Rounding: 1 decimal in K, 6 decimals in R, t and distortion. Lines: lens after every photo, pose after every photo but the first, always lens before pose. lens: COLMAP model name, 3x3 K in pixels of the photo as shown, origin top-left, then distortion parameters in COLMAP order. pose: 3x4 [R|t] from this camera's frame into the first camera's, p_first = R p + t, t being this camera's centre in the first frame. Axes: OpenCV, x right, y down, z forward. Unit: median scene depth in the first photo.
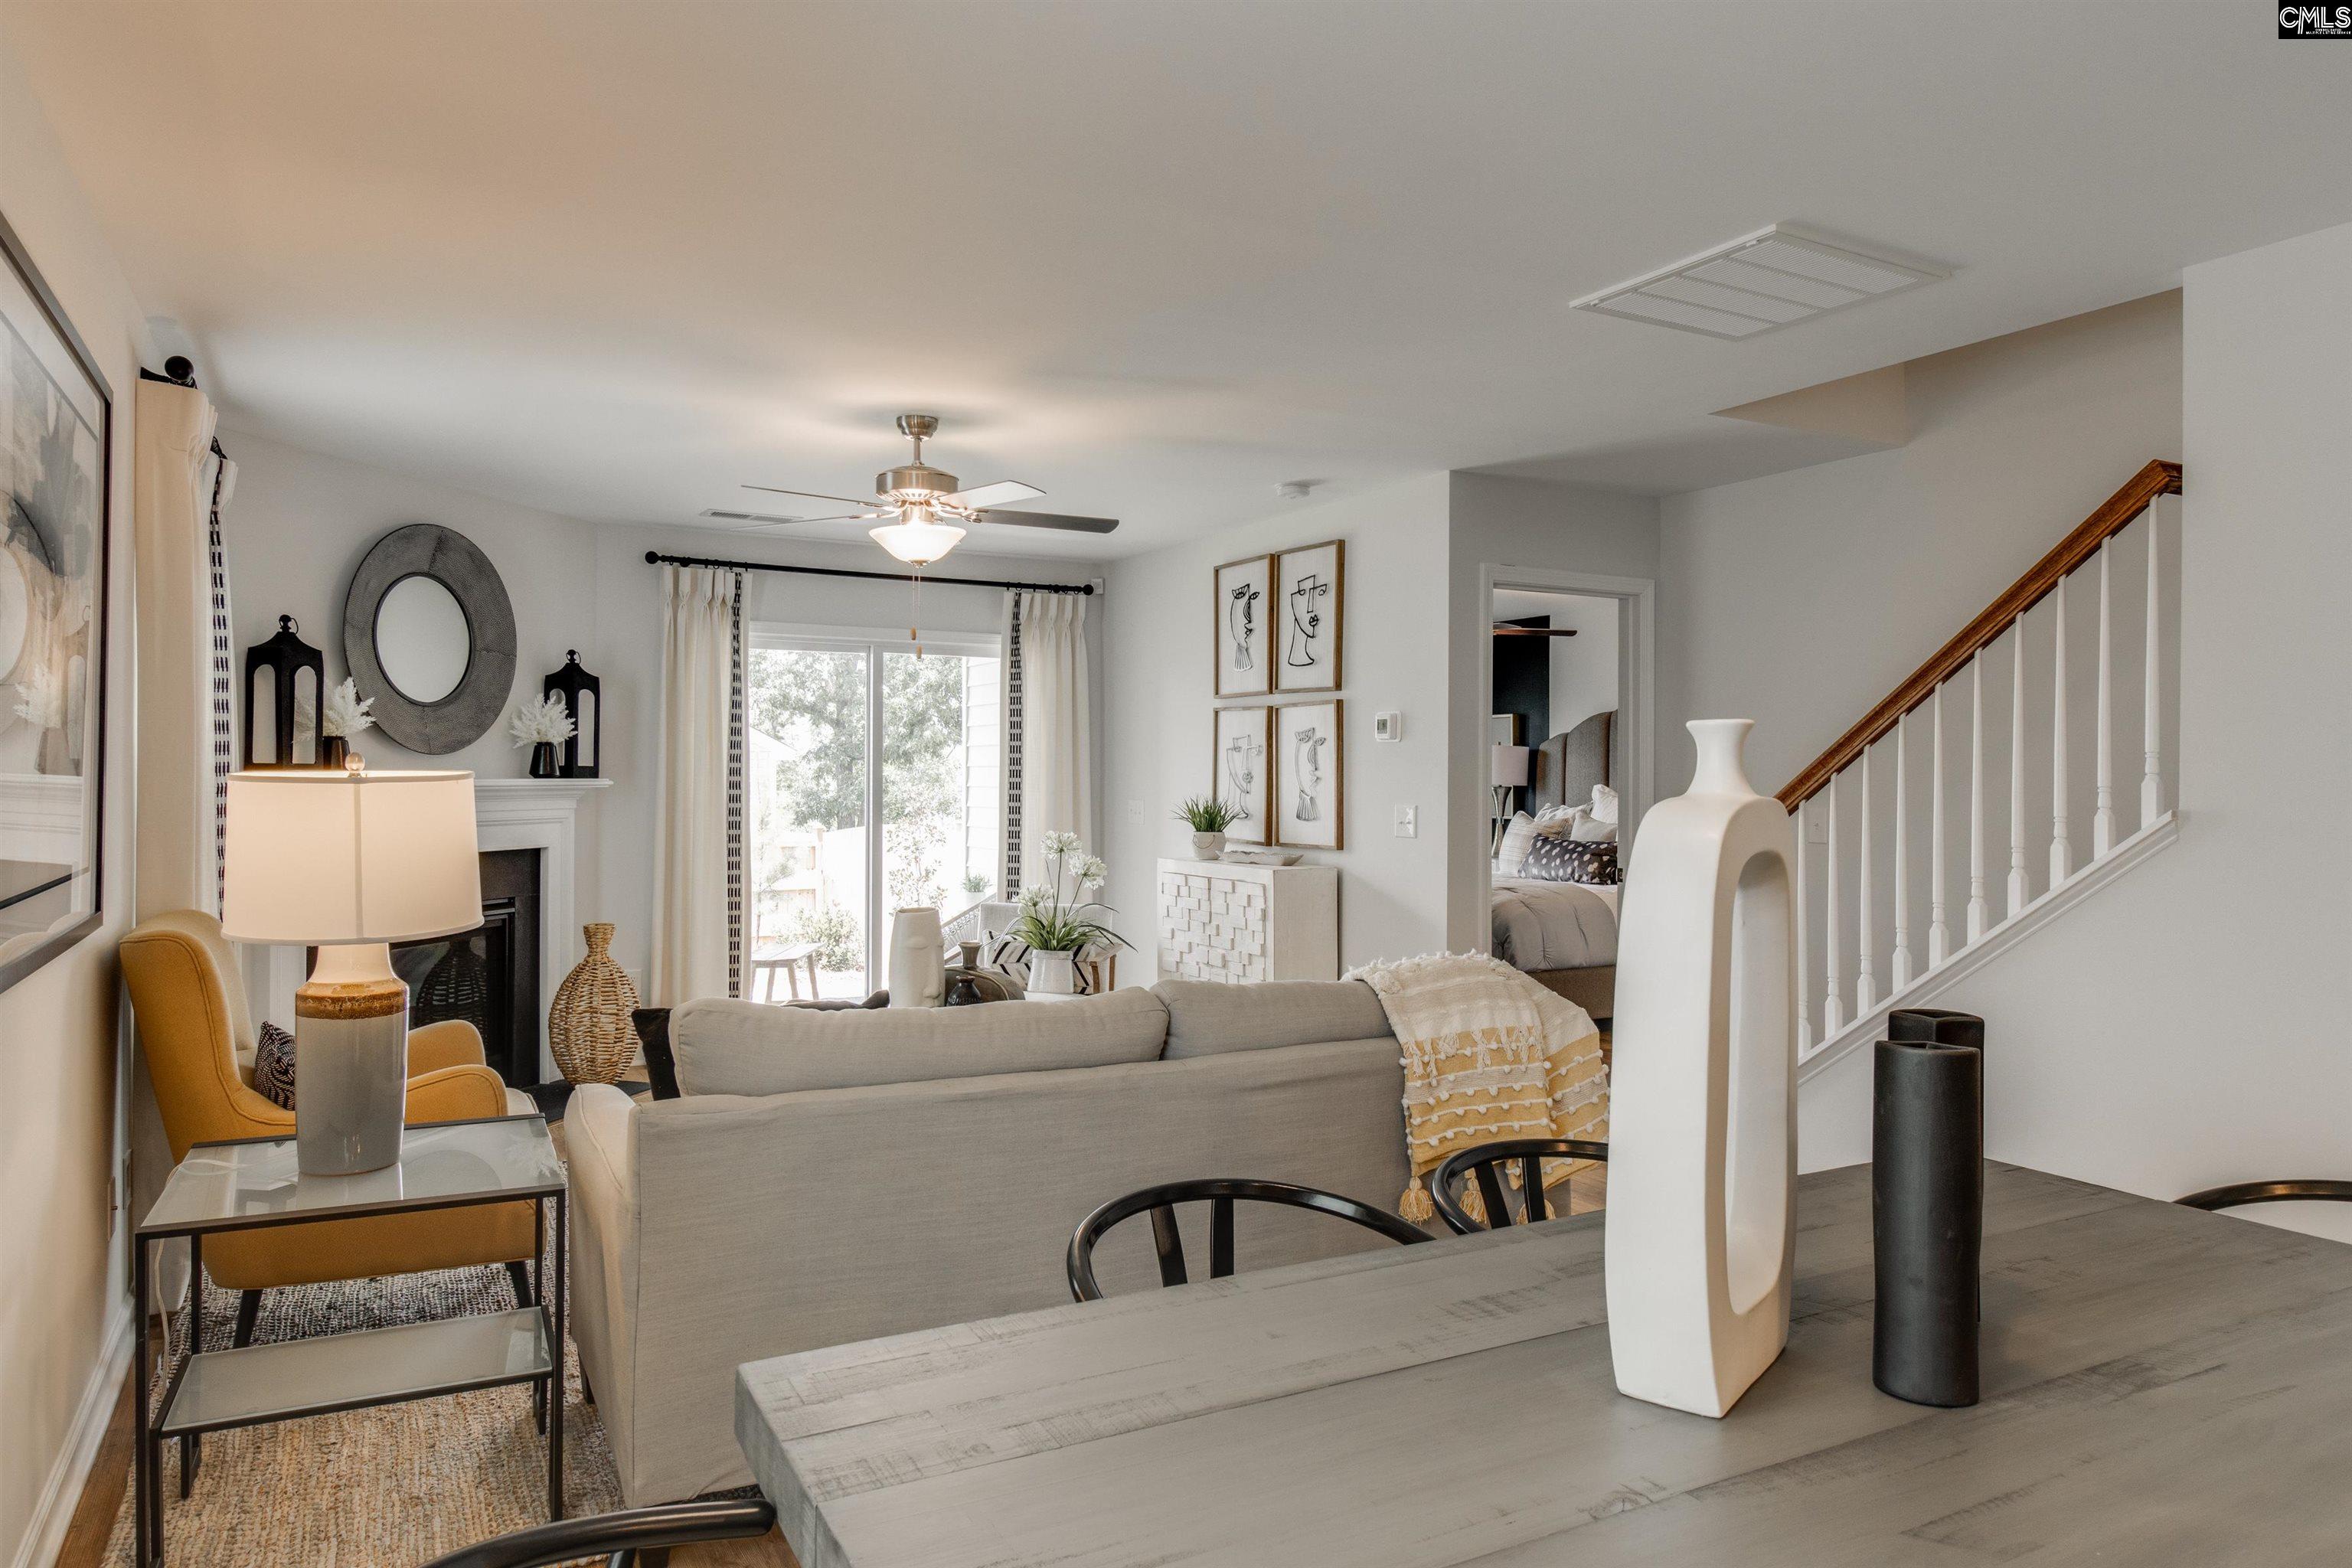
lens RADIAL K [[1471.5, 0, 1168.8], [0, 1471.5, 776.6], [0, 0, 1]] dist [0.001375, -0.000374]
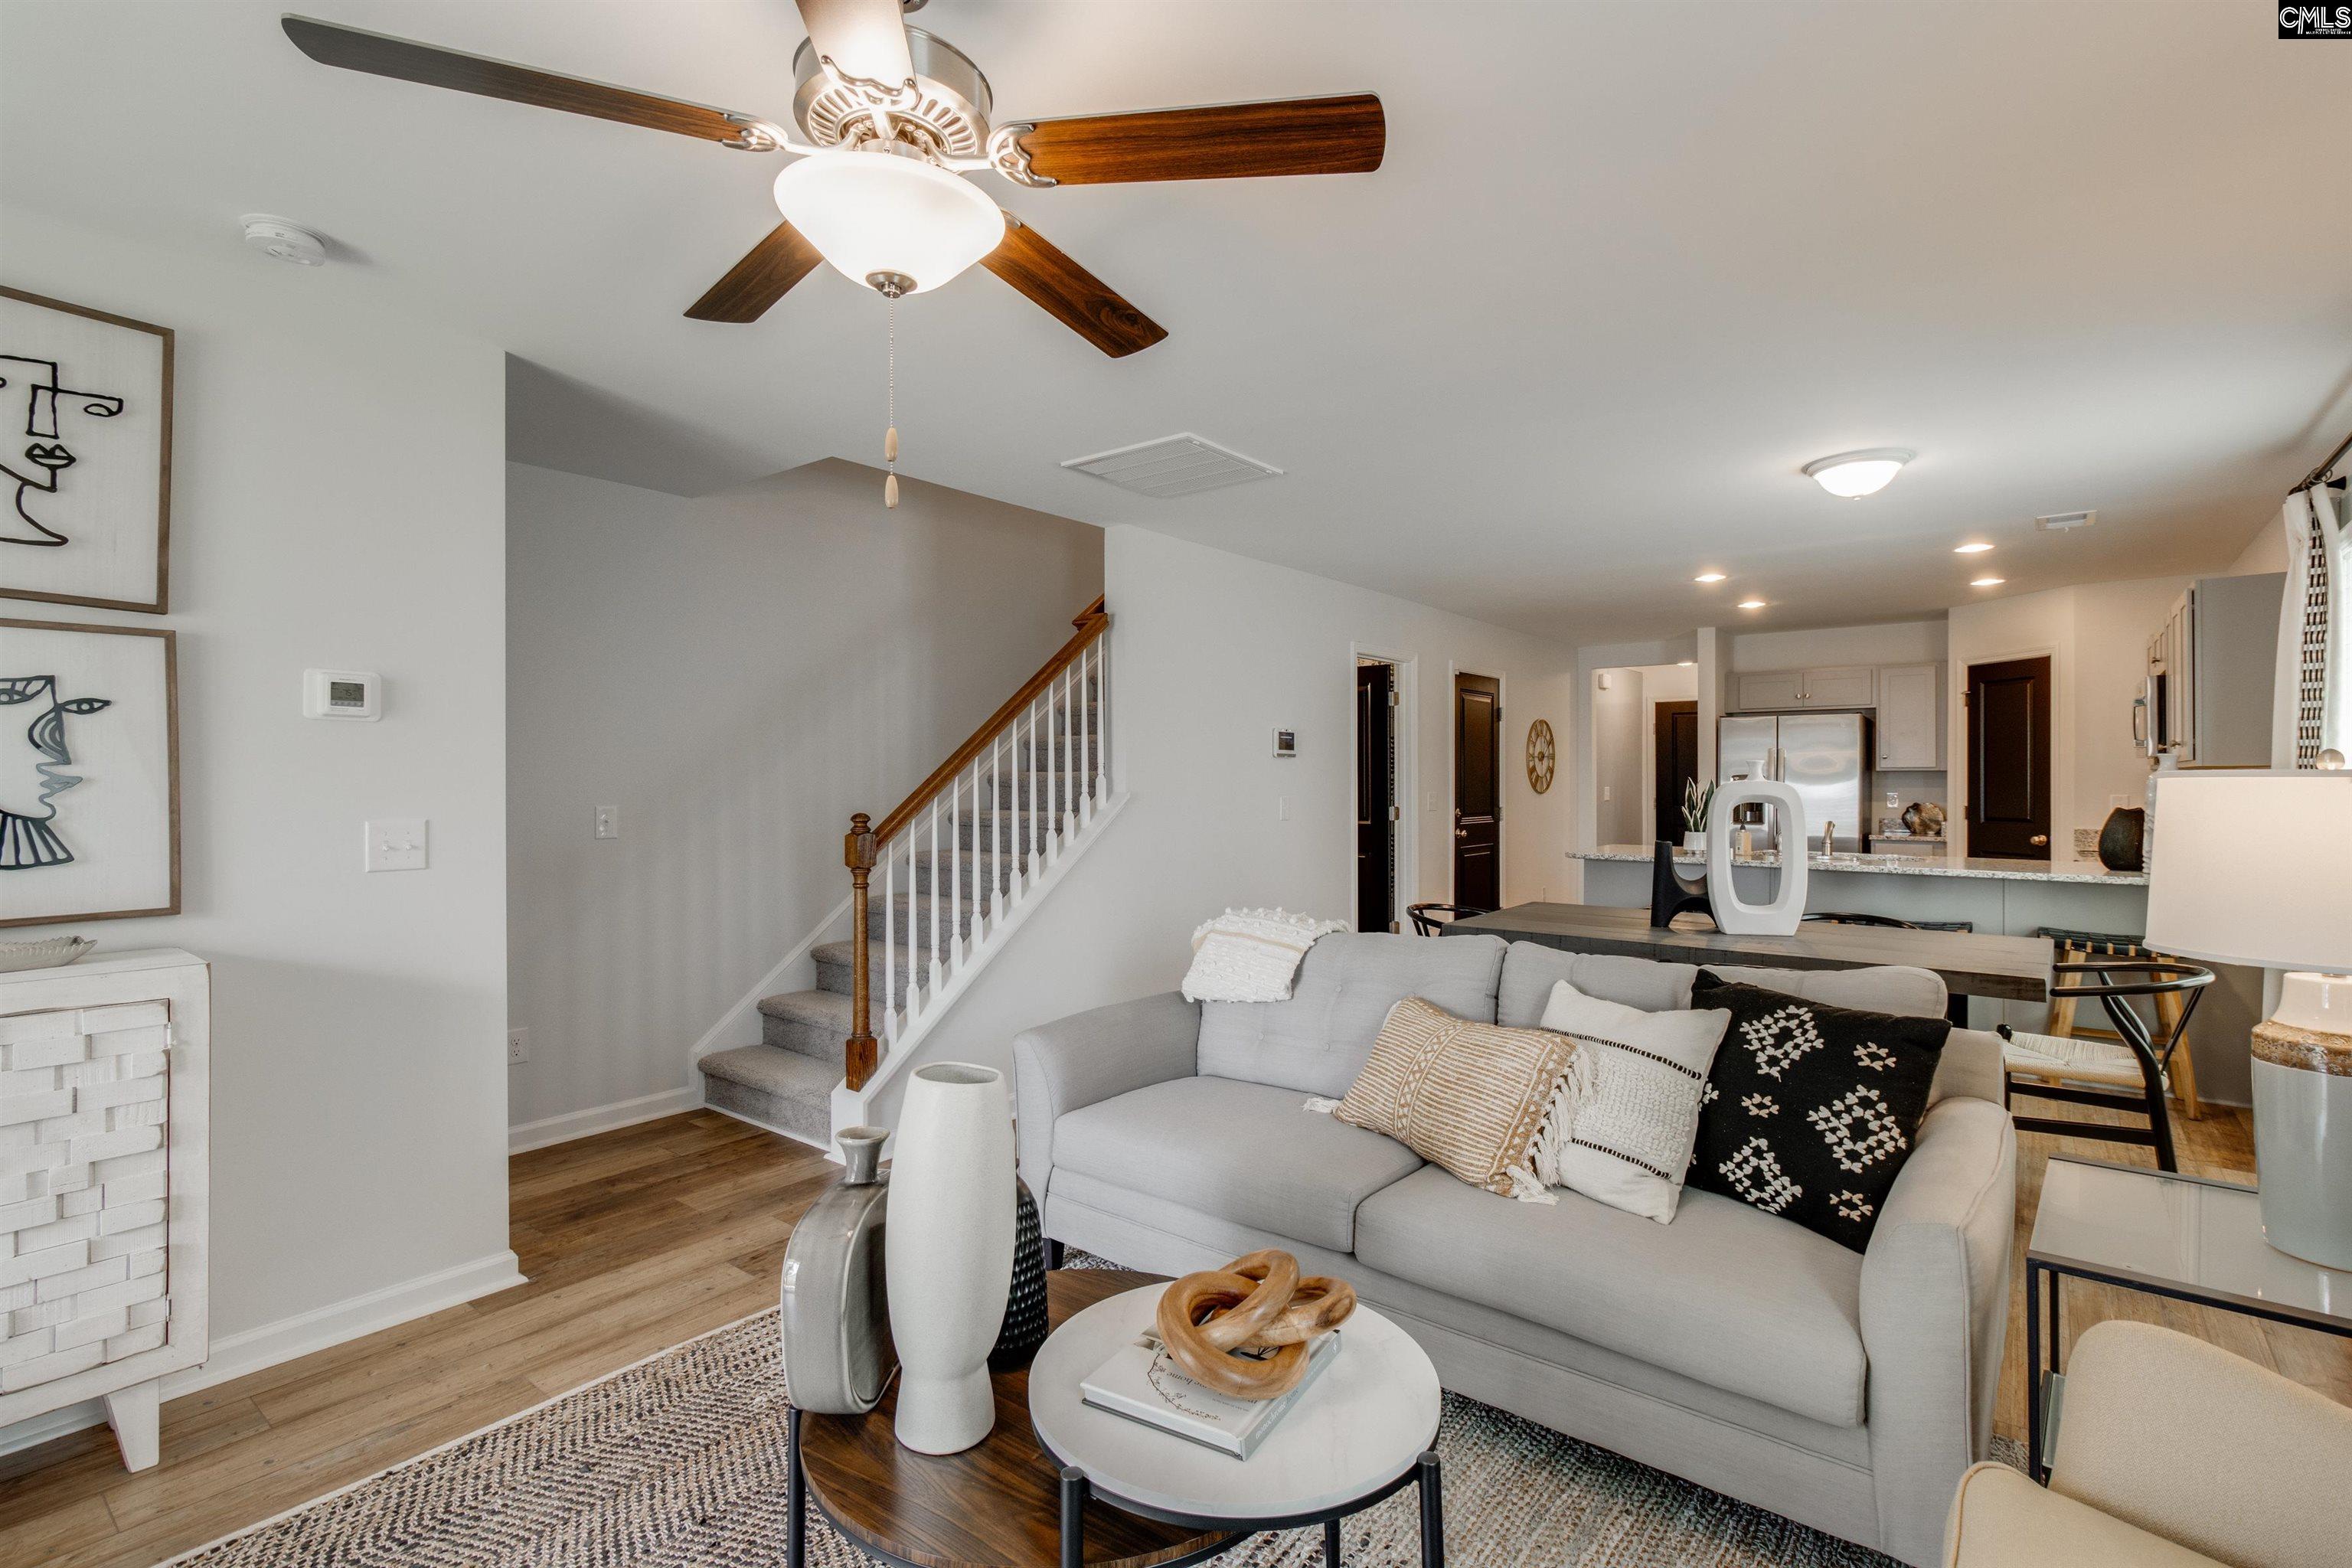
lens RADIAL K [[1086.4, 0, 1175.6], [0, 1086.4, 788.8], [0, 0, 1]] dist [0.001550, 0.001445]
pose [[-0.382613, -0.012483, 0.923824, -0.367630], [0.001573, 0.999898, 0.014162, -0.000643], [-0.923907, 0.006872, -0.382555, 0.775200]]
